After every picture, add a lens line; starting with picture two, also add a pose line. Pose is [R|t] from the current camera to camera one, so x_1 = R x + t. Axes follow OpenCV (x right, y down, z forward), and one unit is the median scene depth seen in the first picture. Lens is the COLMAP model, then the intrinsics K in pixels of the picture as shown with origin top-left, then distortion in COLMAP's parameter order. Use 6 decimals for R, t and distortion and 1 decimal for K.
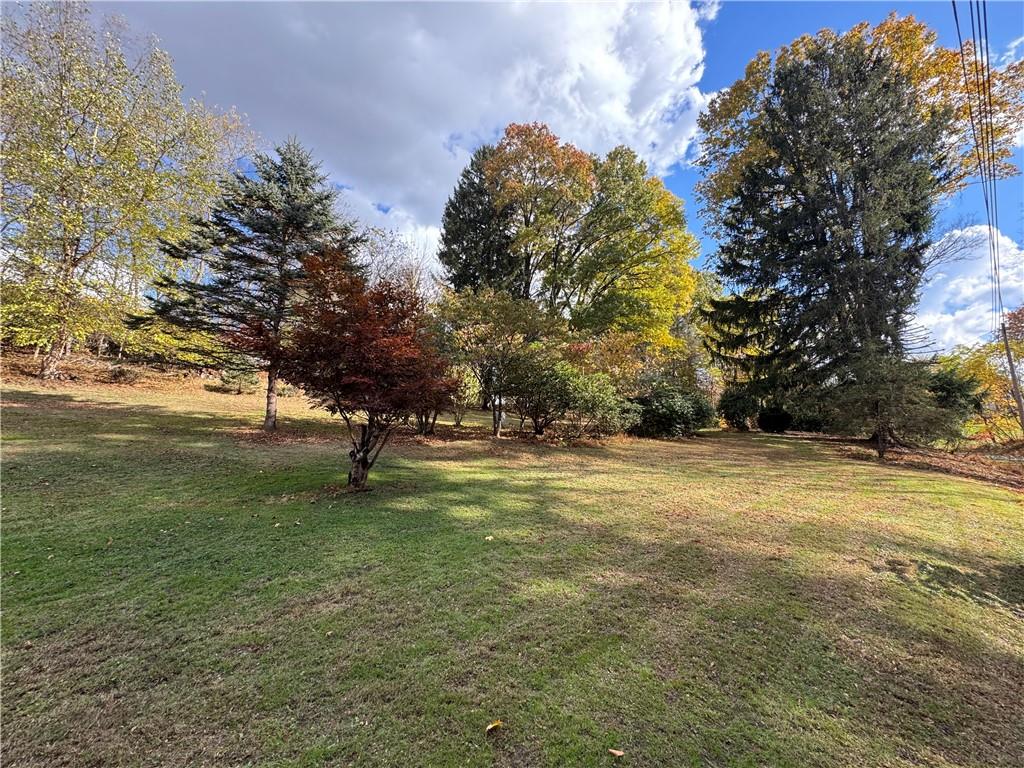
lens RADIAL K [[410.7, 0, 510.7], [0, 410.7, 381.9], [0, 0, 1]] dist [-0.001165, 0.000478]
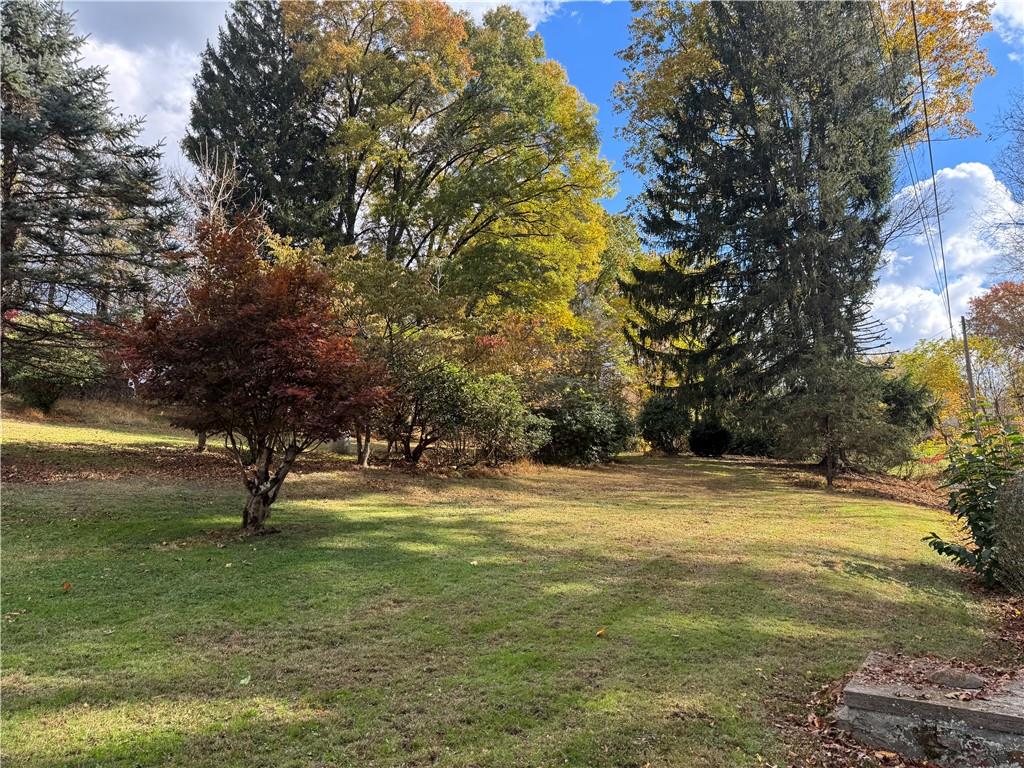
lens RADIAL K [[716.8, 0, 512.0], [0, 716.8, 384.0], [0, 0, 1]] dist [0.137519, -0.215002]
pose [[0.950892, 0.016409, 0.309087, -0.102044], [-0.019521, 0.999785, 0.006977, -0.009004], [-0.308906, -0.012668, 0.951008, -0.124892]]
